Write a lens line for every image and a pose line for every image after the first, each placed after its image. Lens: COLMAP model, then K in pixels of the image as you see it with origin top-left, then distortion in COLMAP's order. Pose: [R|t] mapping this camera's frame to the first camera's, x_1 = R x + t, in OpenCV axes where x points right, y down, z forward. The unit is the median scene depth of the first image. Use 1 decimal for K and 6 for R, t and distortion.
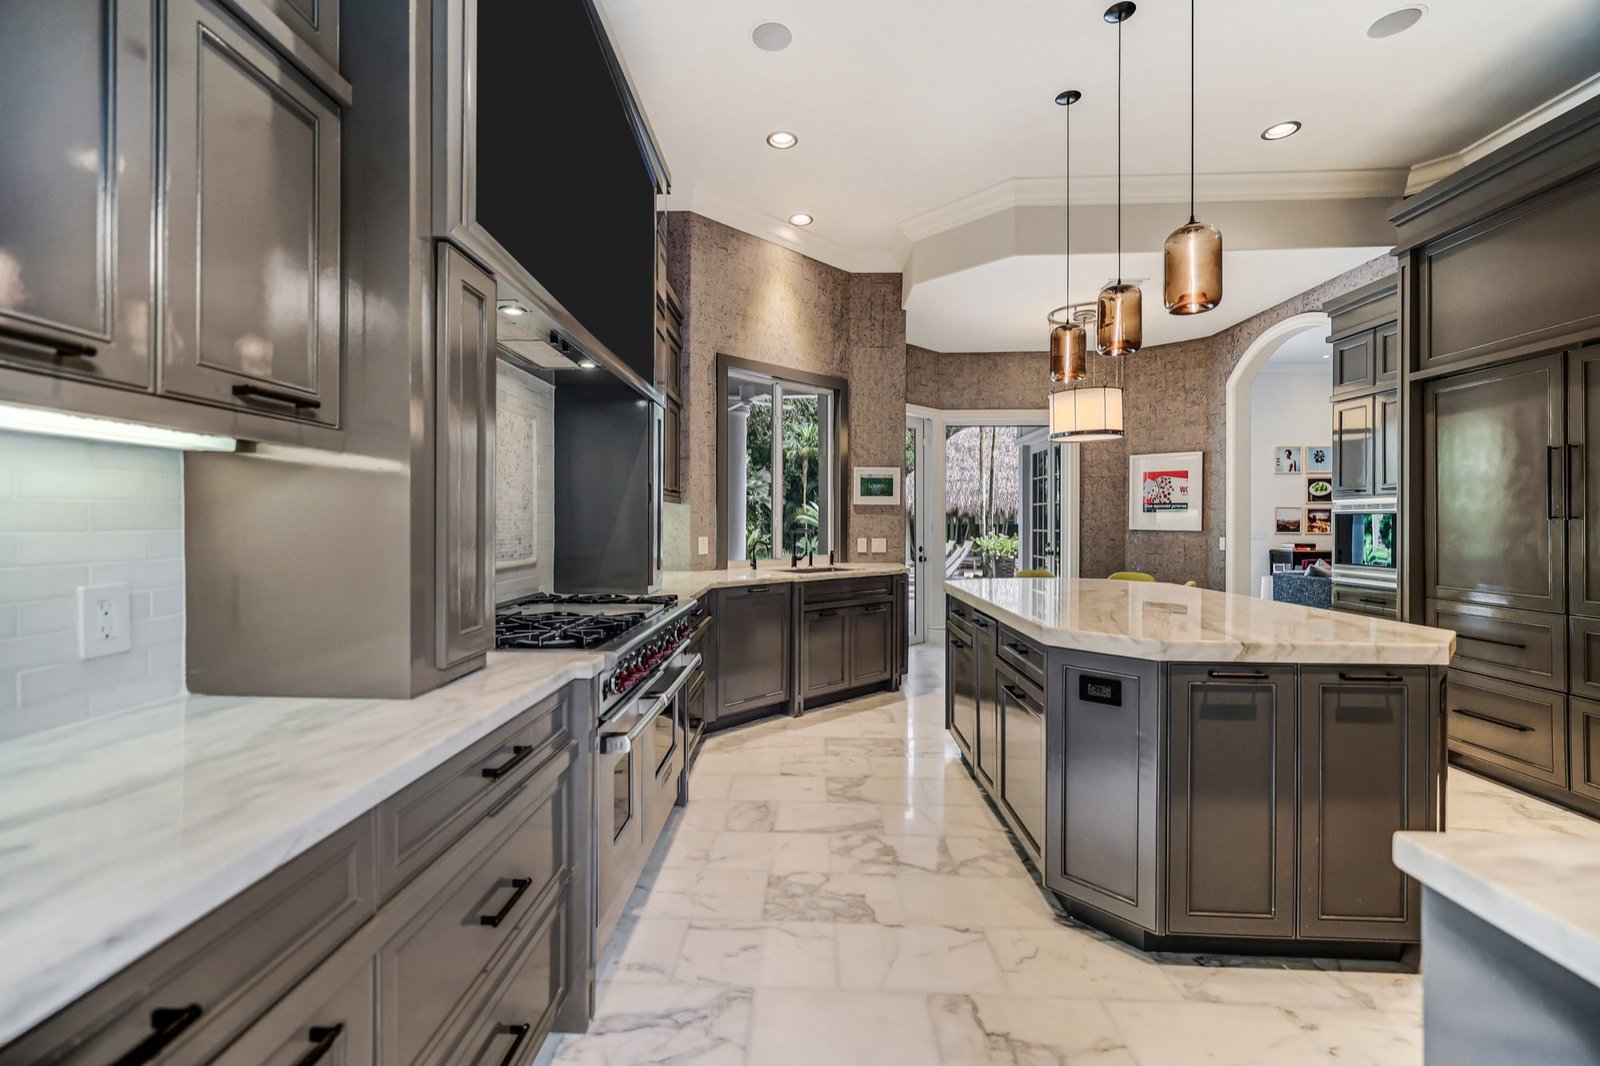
lens RADIAL K [[679.1, 0, 779.7], [0, 679.1, 522.7], [0, 0, 1]] dist [0.000799, -0.000652]
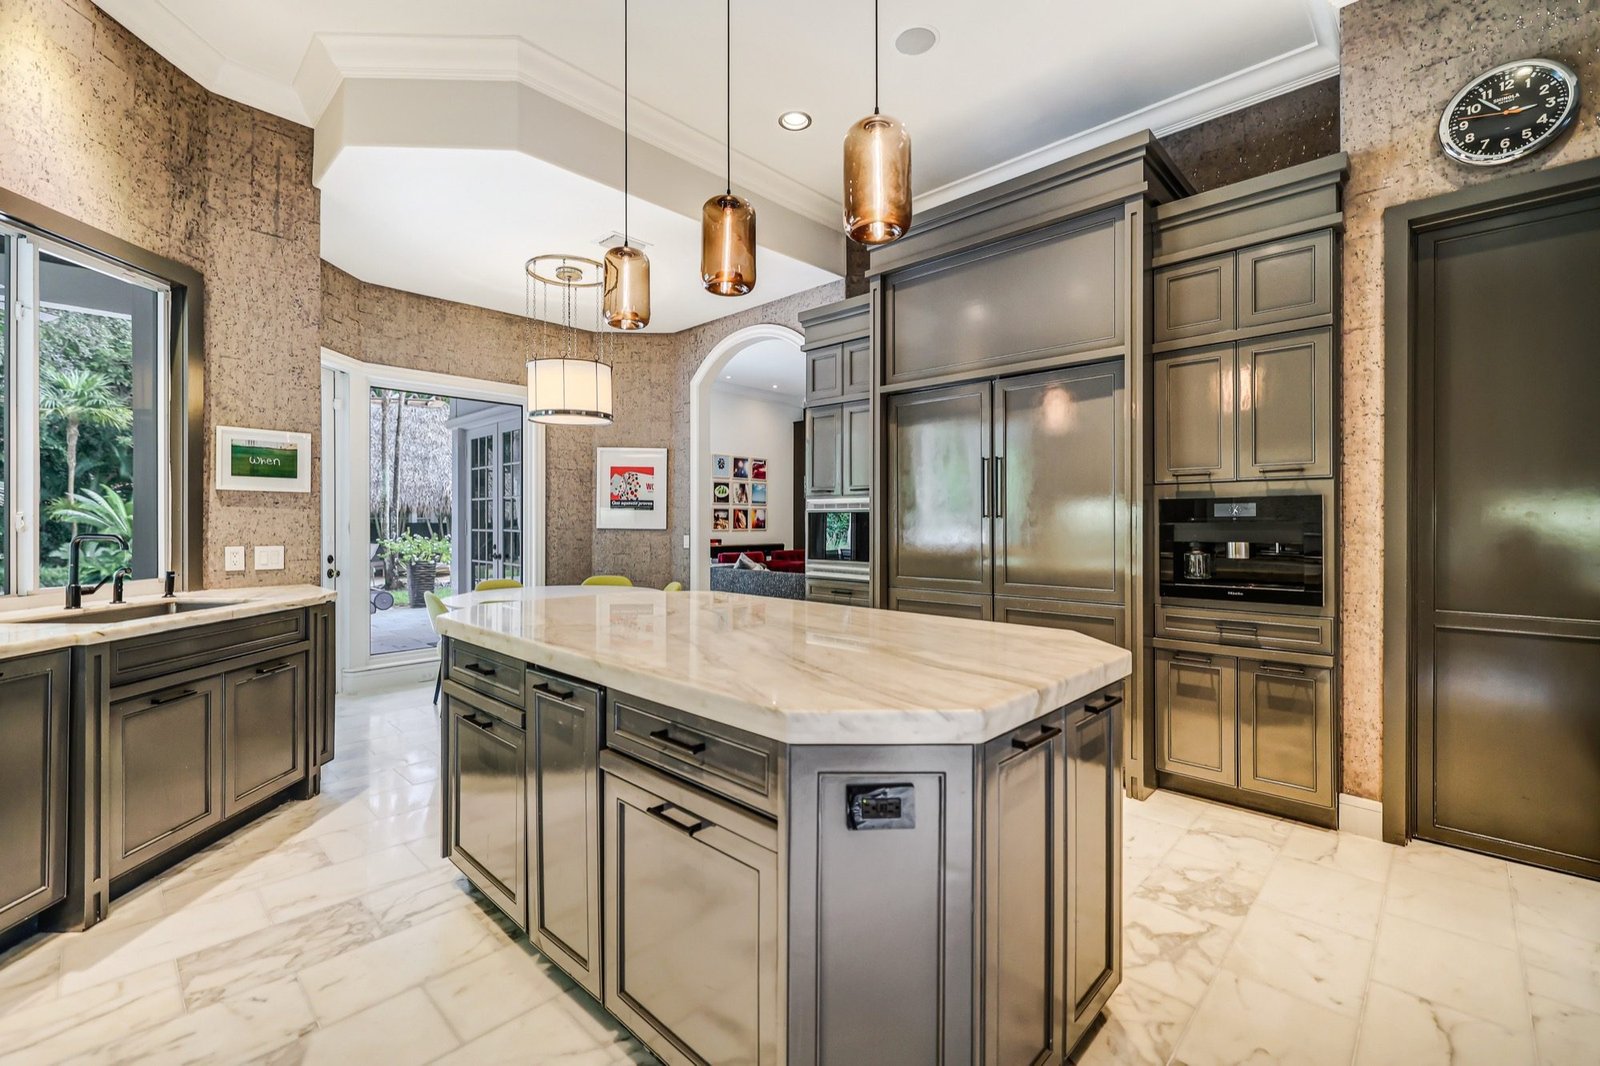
lens RADIAL K [[679.1, 0, 779.7], [0, 679.1, 522.7], [0, 0, 1]] dist [0.000799, -0.000652]
pose [[0.662222, -0.002279, 0.749304, -0.008543], [0.000498, 0.999996, 0.002601, 0.000323], [-0.749307, -0.001349, 0.662221, 0.248613]]
